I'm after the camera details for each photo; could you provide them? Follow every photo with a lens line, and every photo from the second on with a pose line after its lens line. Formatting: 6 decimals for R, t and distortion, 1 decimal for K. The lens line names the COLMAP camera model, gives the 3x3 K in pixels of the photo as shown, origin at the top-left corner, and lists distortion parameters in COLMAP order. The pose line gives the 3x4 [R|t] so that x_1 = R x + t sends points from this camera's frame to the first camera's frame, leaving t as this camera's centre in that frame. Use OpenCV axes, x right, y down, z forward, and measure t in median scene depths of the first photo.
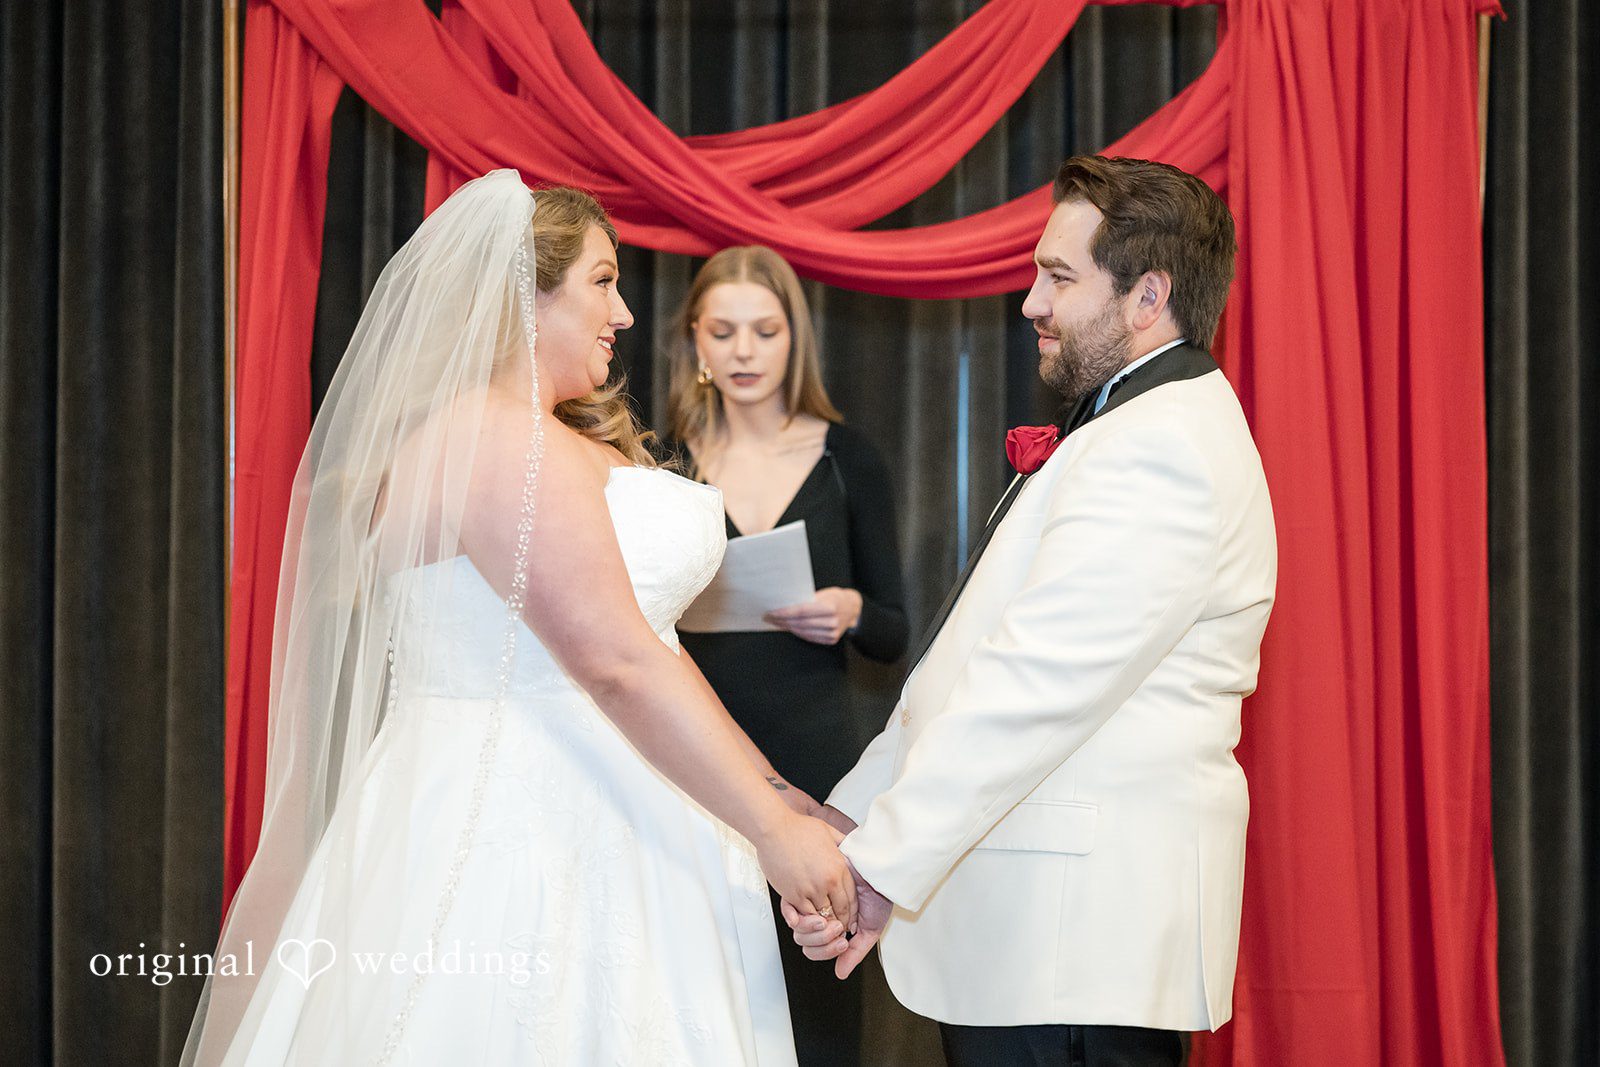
lens RADIAL K [[2732.9, 0, 885.0], [0, 2732.9, 529.2], [0, 0, 1]] dist [-0.022662, -0.117820]
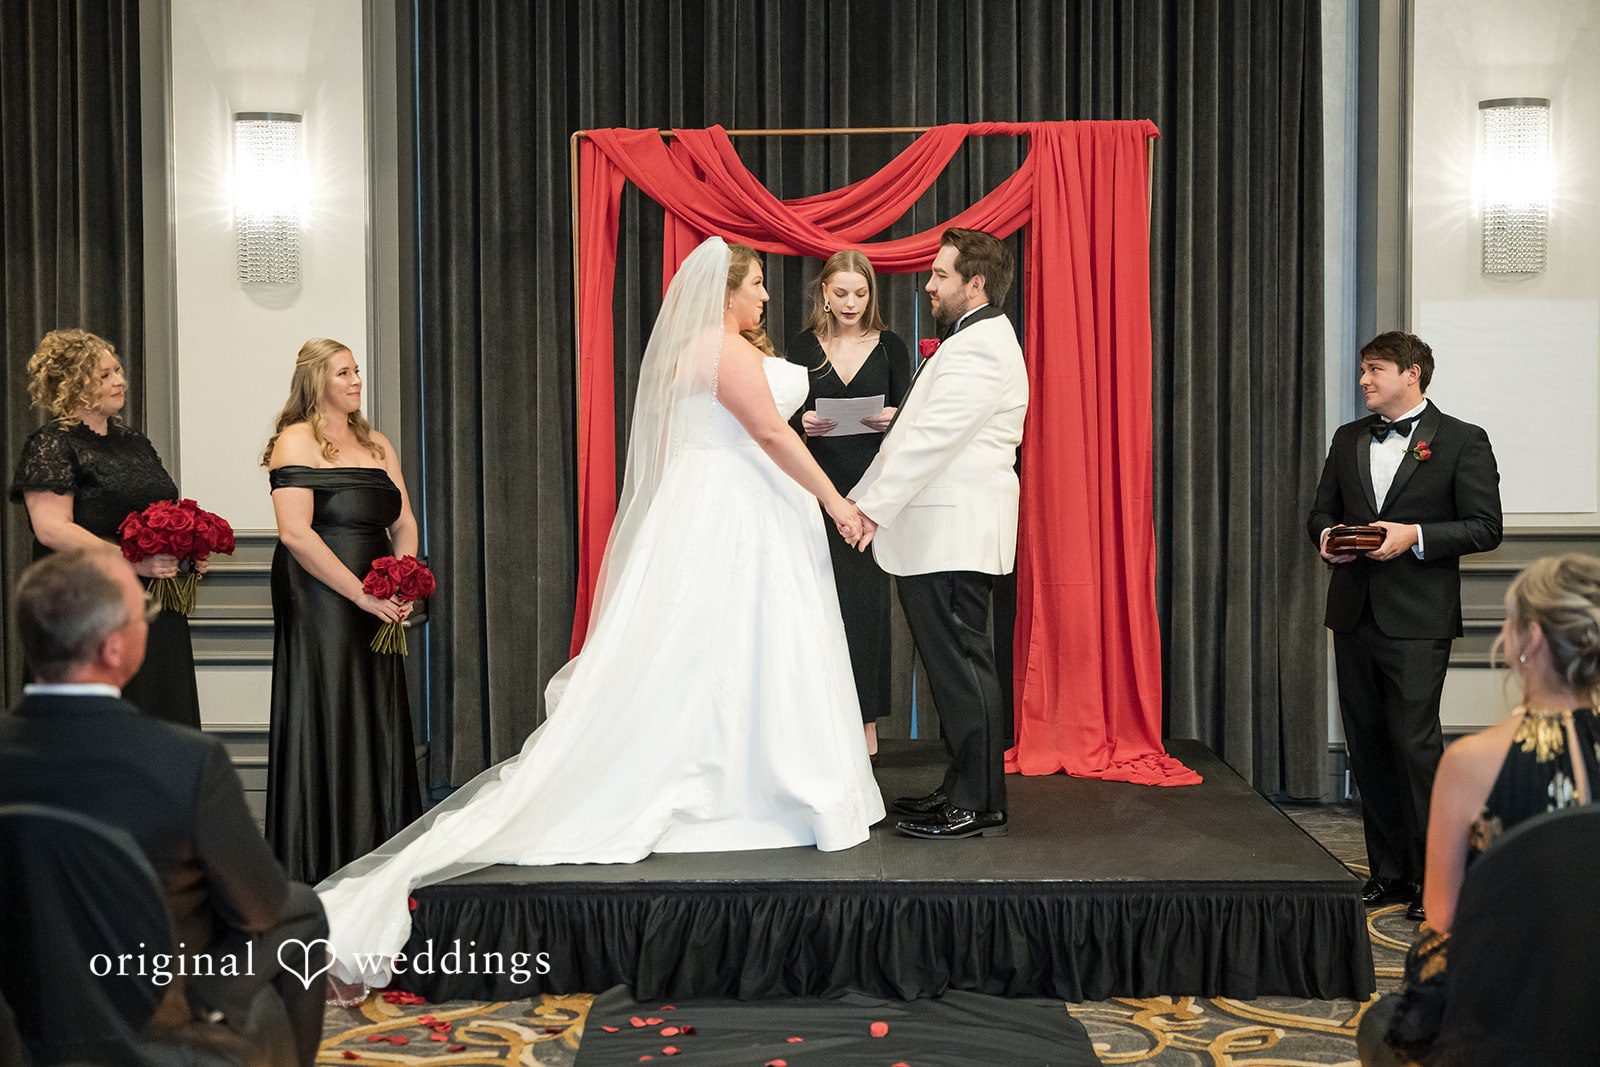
lens RADIAL K [[2450.5, 0, 801.7], [0, 2450.5, 512.9], [0, 0, 1]] dist [0.024184, -0.052438]
pose [[0.999161, -0.008232, -0.040115, 0.023589], [0.010409, 0.998467, 0.054369, -0.000125], [0.039605, -0.054741, 0.997715, -1.222221]]
